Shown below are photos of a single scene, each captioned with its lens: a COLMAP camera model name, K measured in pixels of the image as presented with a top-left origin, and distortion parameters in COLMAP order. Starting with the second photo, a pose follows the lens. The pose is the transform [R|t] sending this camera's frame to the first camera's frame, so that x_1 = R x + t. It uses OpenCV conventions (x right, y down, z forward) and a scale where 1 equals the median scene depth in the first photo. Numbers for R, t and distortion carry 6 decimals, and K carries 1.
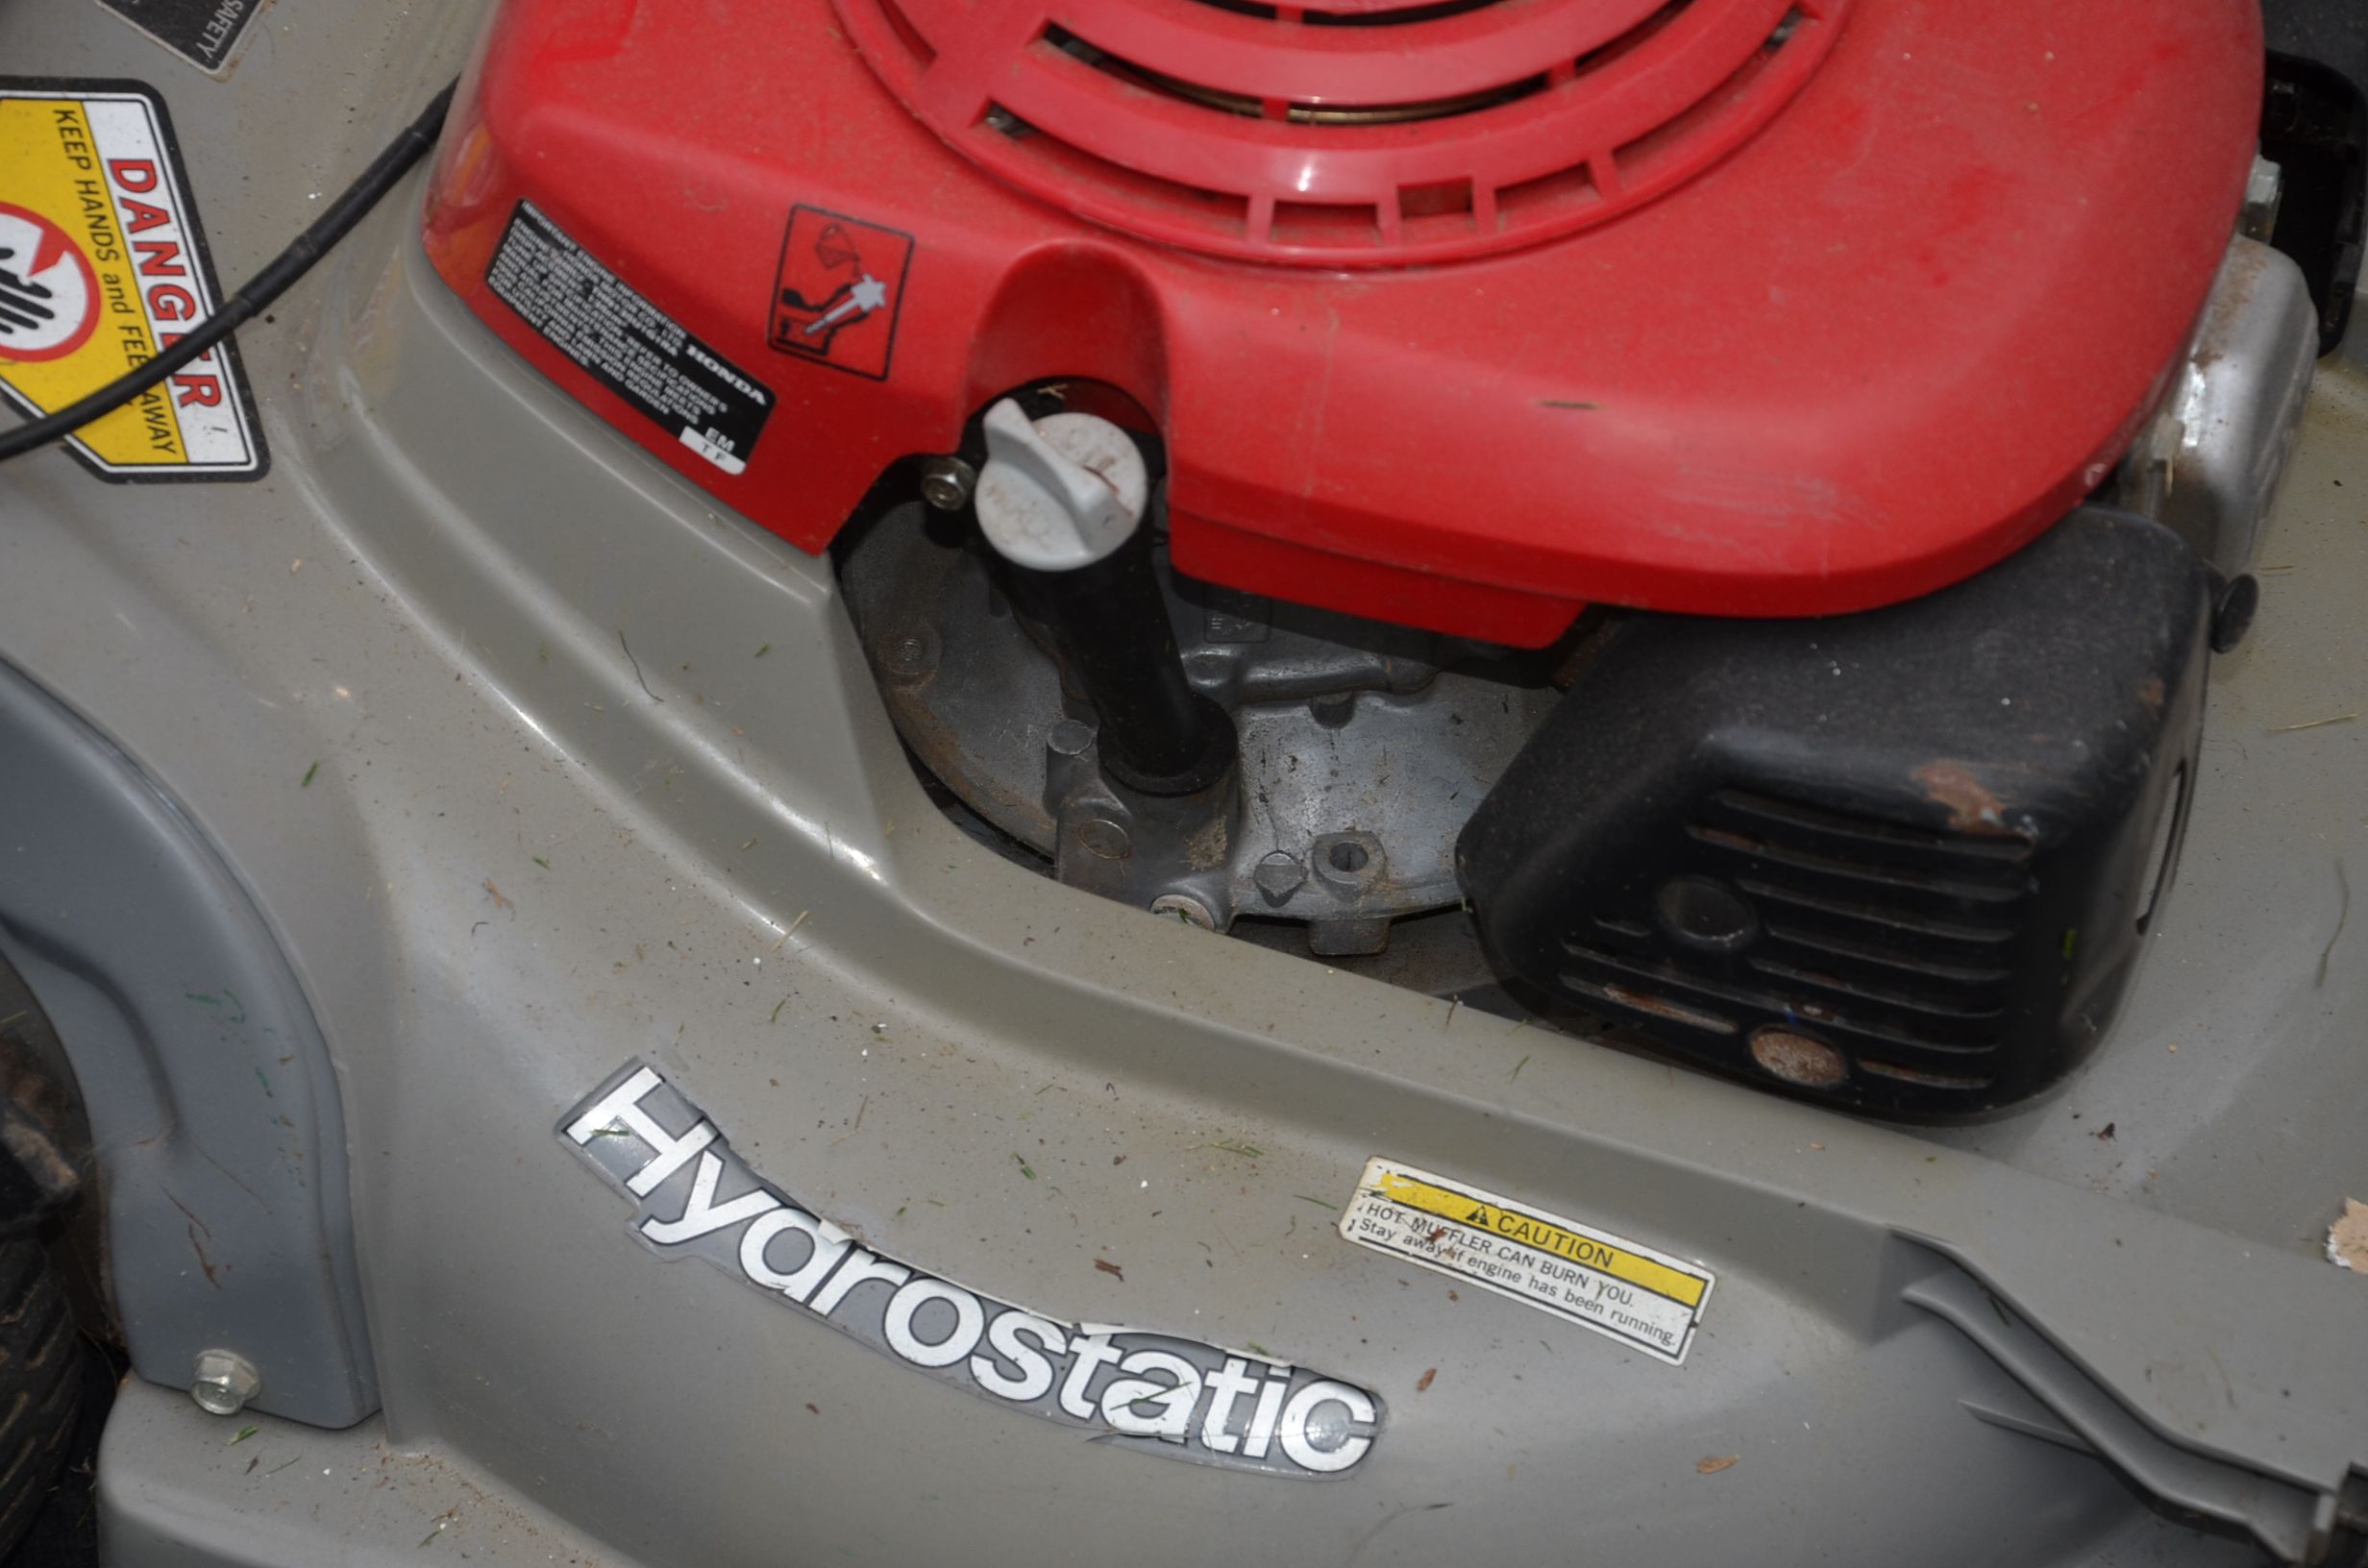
lens RADIAL K [[7409.3, 0, 1184.0], [0, 7409.3, 784.0], [0, 0, 1]] dist [0.862291, 1.167685]
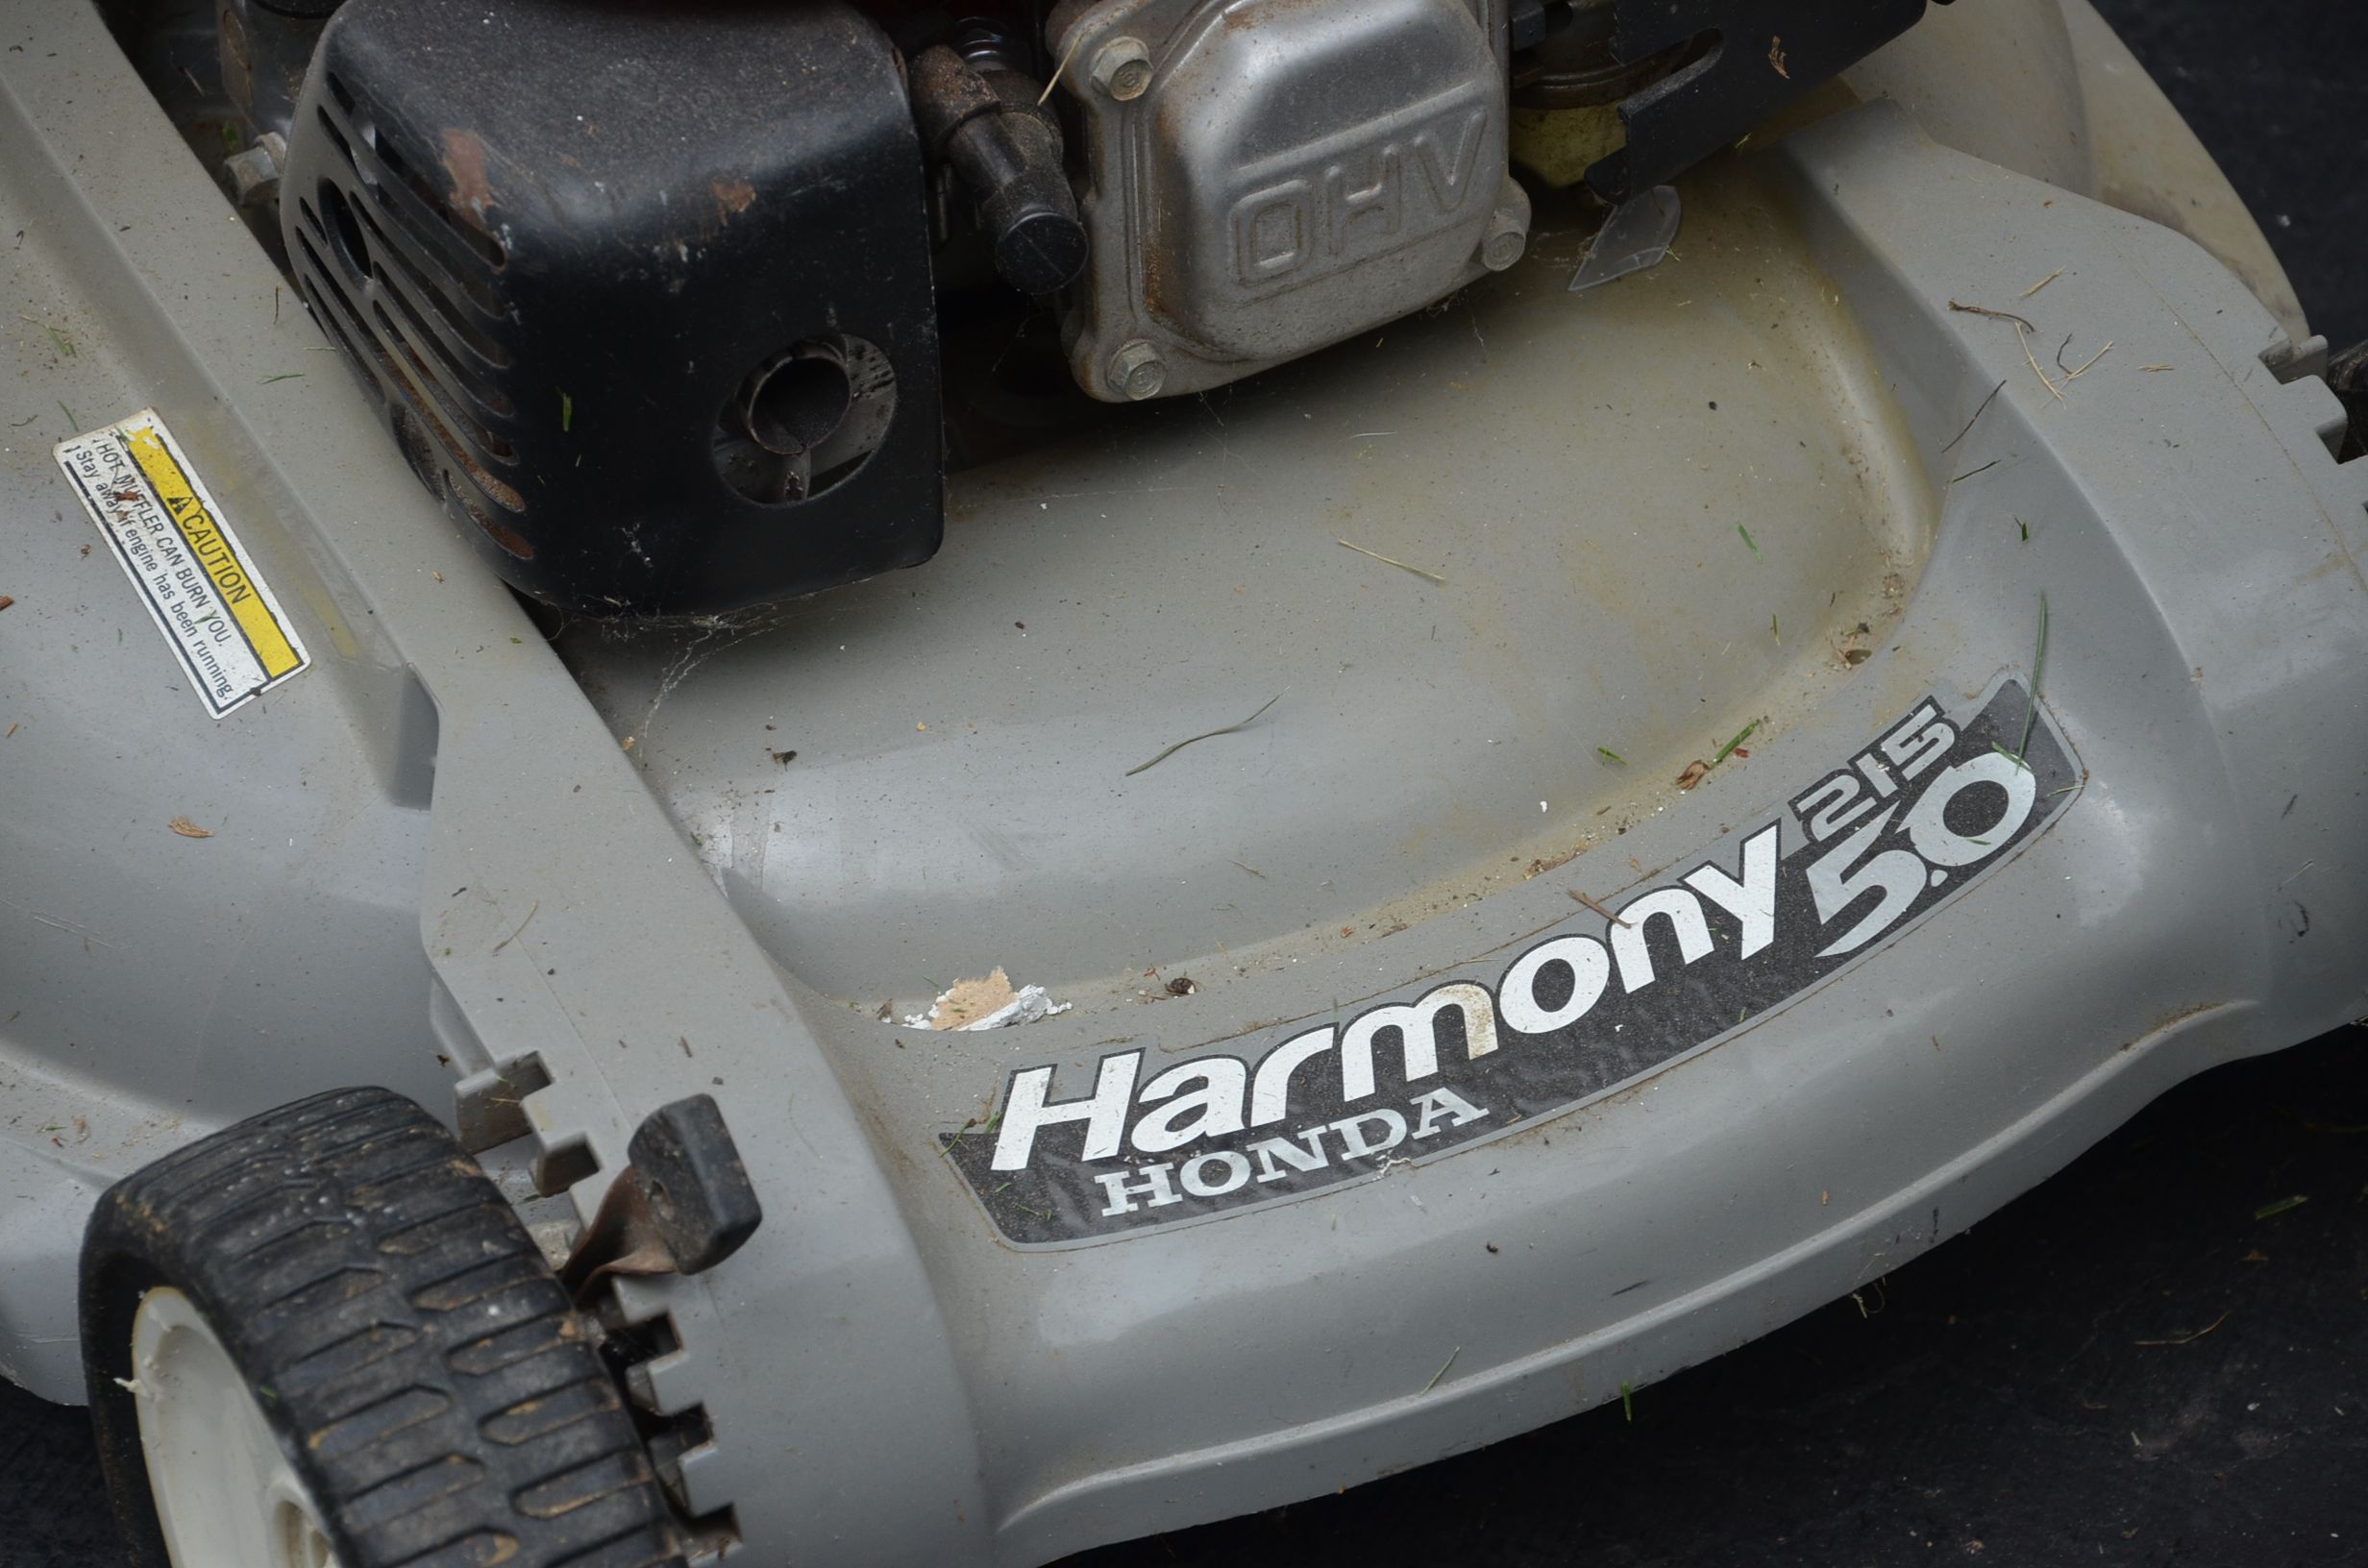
lens RADIAL K [[10251.0, 0, 1184.0], [0, 10251.0, 784.0], [0, 0, 1]] dist [1.427227, -0.458131]
pose [[0.725220, 0.442114, -0.527816, 0.820195], [-0.481627, 0.873578, 0.069978, -0.060607], [0.492027, 0.203461, 0.846471, -0.012100]]
